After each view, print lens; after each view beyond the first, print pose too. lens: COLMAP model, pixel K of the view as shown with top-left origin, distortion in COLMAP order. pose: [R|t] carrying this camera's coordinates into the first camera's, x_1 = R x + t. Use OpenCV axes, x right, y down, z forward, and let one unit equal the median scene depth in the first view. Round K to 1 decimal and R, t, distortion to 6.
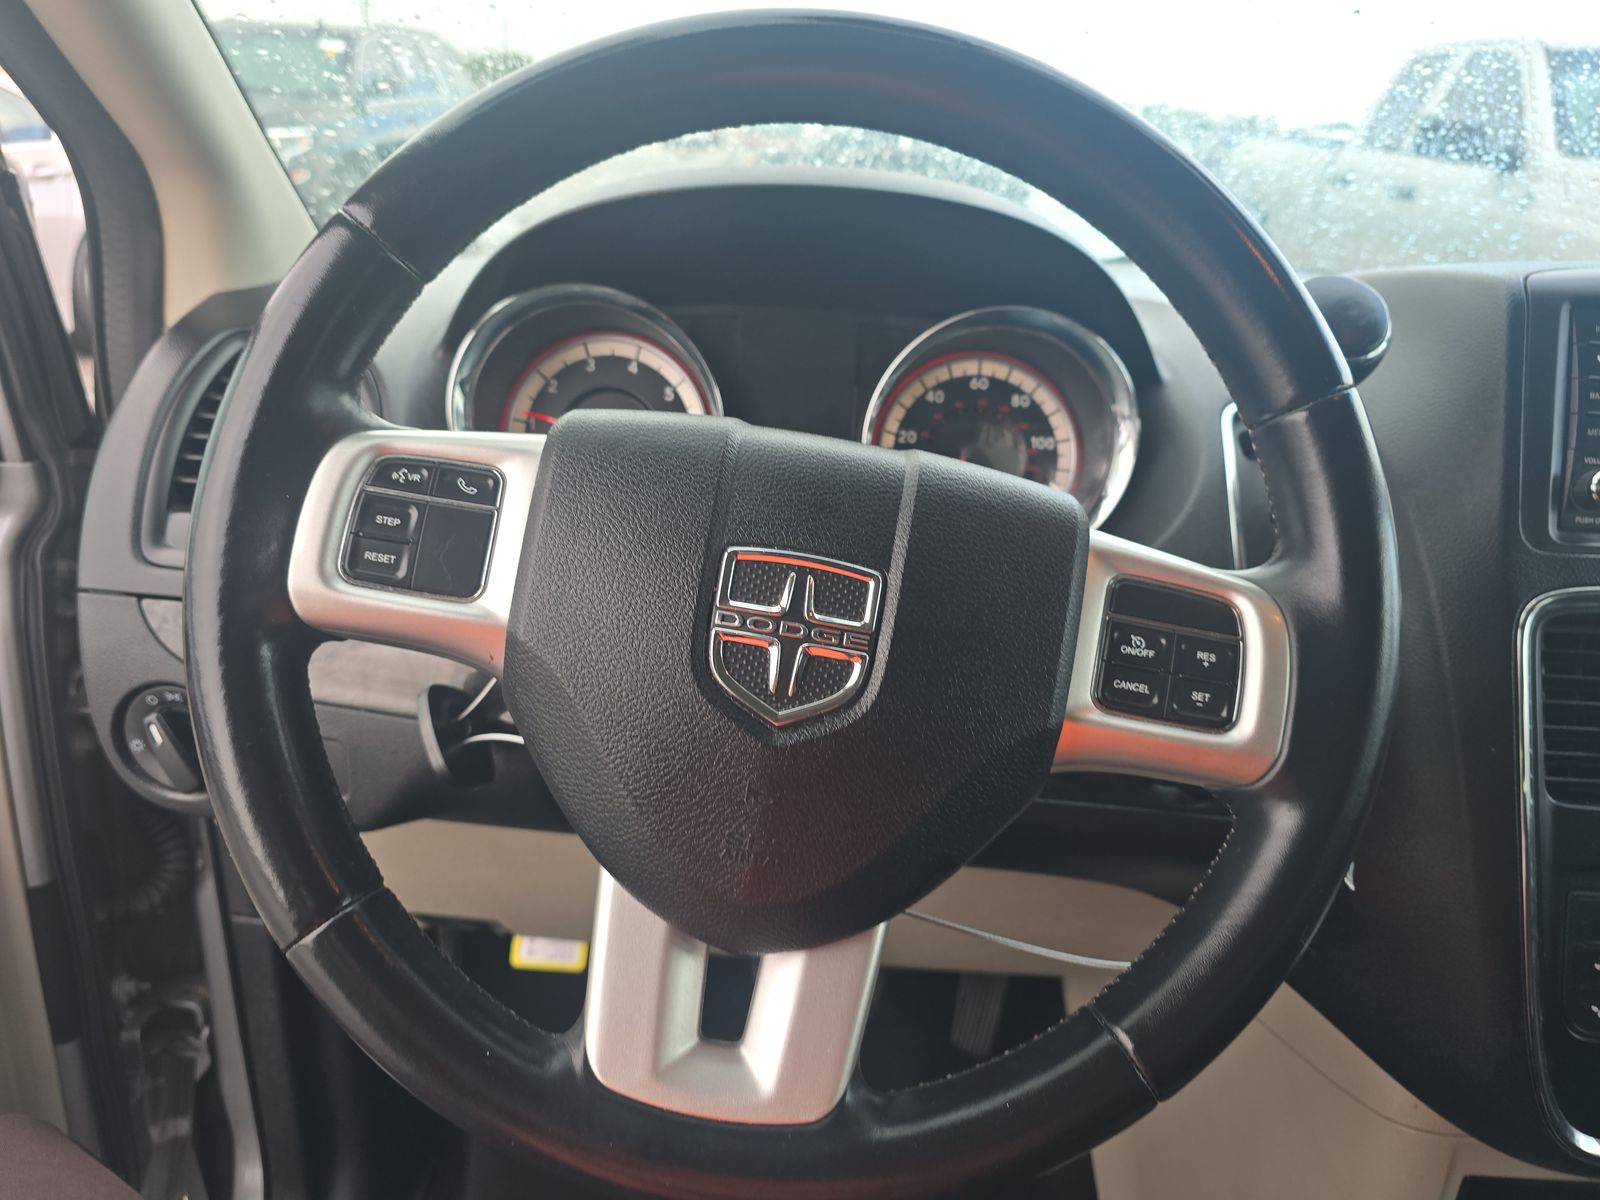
lens RADIAL K [[1073.9, 0, 802.1], [0, 1073.9, 589.9], [0, 0, 1]] dist [-0.004498, -0.002559]
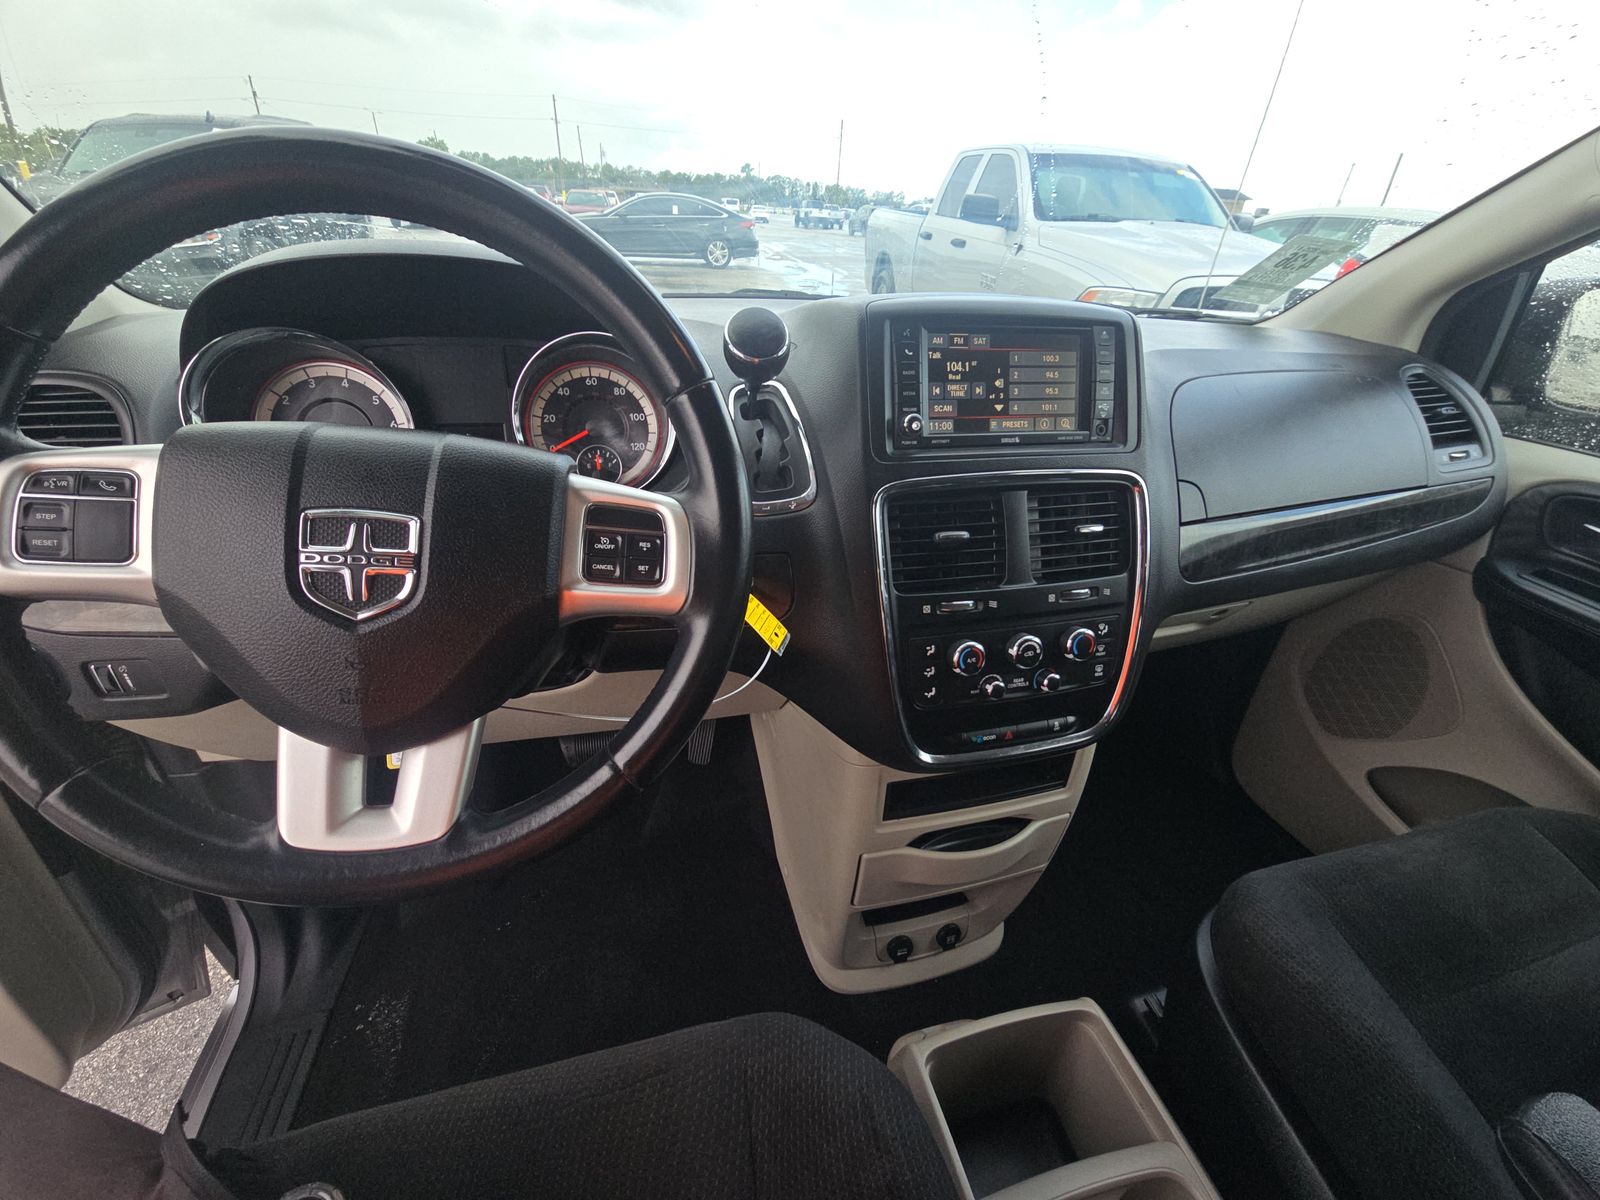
lens RADIAL K [[632.2, 0, 806.8], [0, 632.2, 611.5], [0, 0, 1]] dist [-0.004445, -0.000431]
pose [[0.962179, -0.140053, 0.233661, 0.368113], [0.098025, 0.978269, 0.182706, 0.006056], [-0.254172, -0.152892, 0.954998, -0.066892]]
